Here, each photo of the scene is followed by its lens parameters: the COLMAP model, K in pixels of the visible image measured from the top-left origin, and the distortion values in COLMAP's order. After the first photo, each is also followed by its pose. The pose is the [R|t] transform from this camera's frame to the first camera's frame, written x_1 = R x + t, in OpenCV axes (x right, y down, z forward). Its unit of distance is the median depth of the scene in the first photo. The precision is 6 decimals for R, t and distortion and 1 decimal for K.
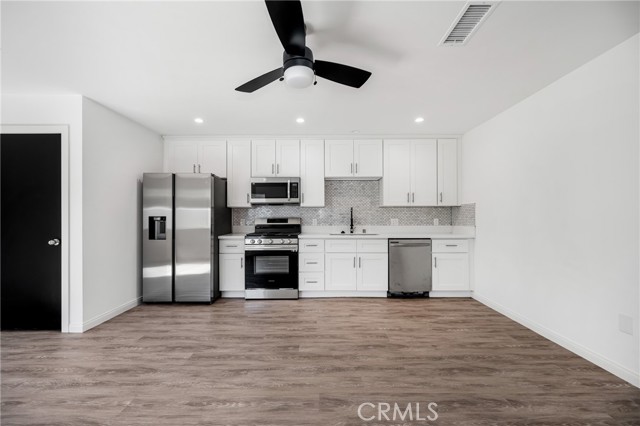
lens RADIAL K [[252.9, 0, 323.8], [0, 252.9, 216.2], [0, 0, 1]] dist [0.020700, -0.000212]
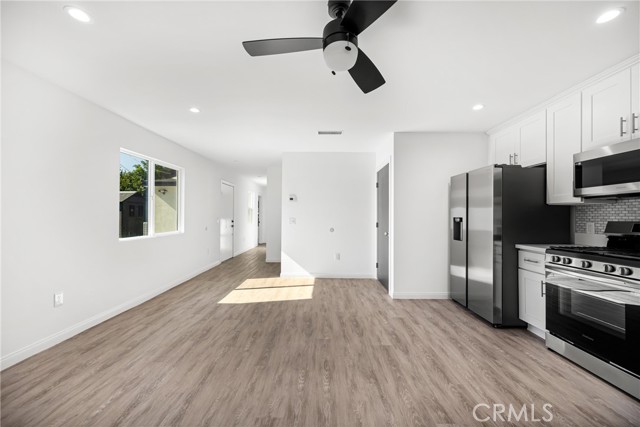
lens RADIAL K [[260.6, 0, 322.4], [0, 260.6, 213.1], [0, 0, 1]] dist [-0.011706, 0.000190]
pose [[-0.002563, -0.011418, -0.999932, 0.455548], [-0.004600, 0.999924, -0.011407, -0.002451], [0.999986, 0.004571, -0.002615, 0.558210]]
